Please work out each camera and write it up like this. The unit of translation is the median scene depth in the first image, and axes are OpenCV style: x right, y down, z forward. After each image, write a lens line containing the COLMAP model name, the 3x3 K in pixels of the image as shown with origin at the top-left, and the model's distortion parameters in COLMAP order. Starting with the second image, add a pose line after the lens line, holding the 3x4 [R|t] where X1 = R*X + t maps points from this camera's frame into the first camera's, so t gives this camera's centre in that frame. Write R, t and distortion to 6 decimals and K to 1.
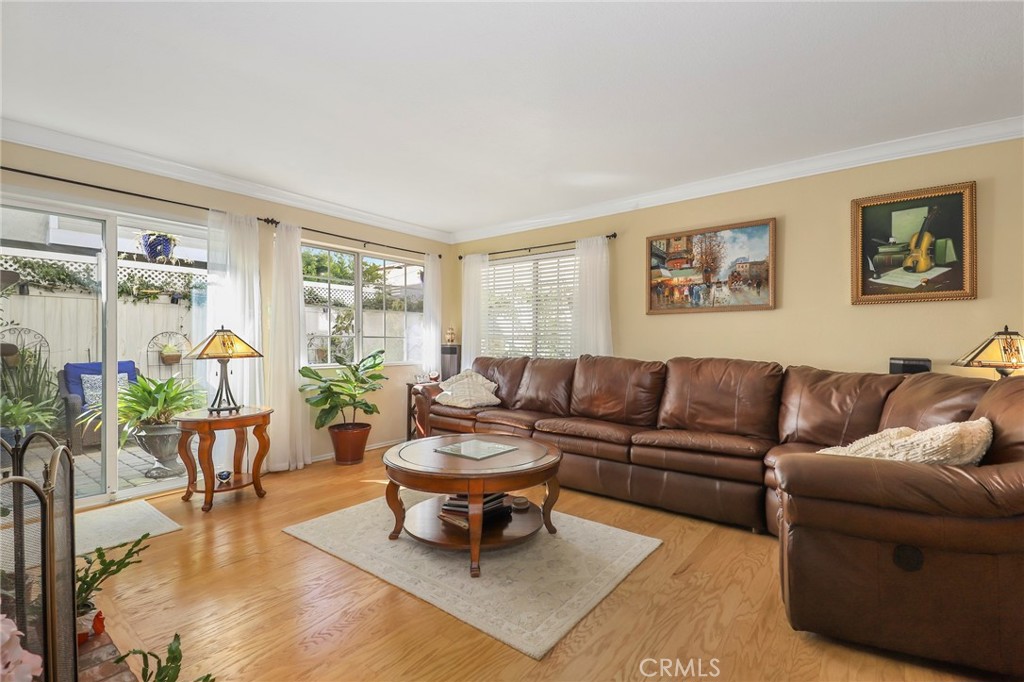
lens RADIAL K [[458.4, 0, 505.5], [0, 458.4, 338.0], [0, 0, 1]] dist [0.028347, -0.006861]
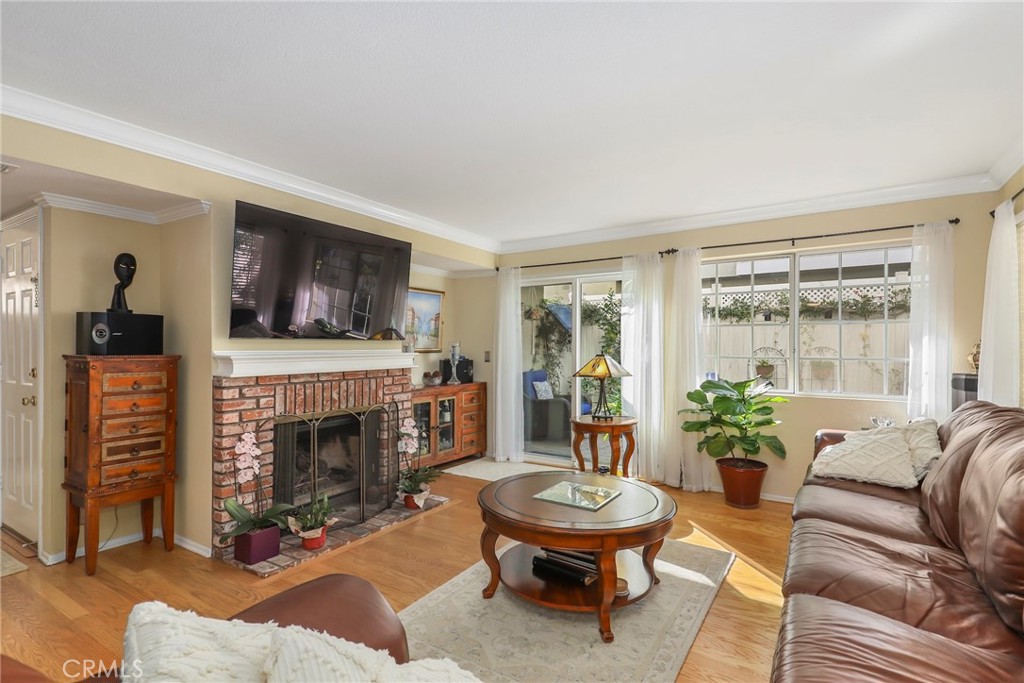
lens RADIAL K [[490.7, 0, 510.8], [0, 490.7, 342.6], [0, 0, 1]] dist [0.030039, -0.000942]
pose [[0.078396, -0.010129, -0.996871, 0.584413], [0.013593, 0.999866, -0.009090, -0.034368], [0.996830, -0.012838, 0.078523, 0.520991]]
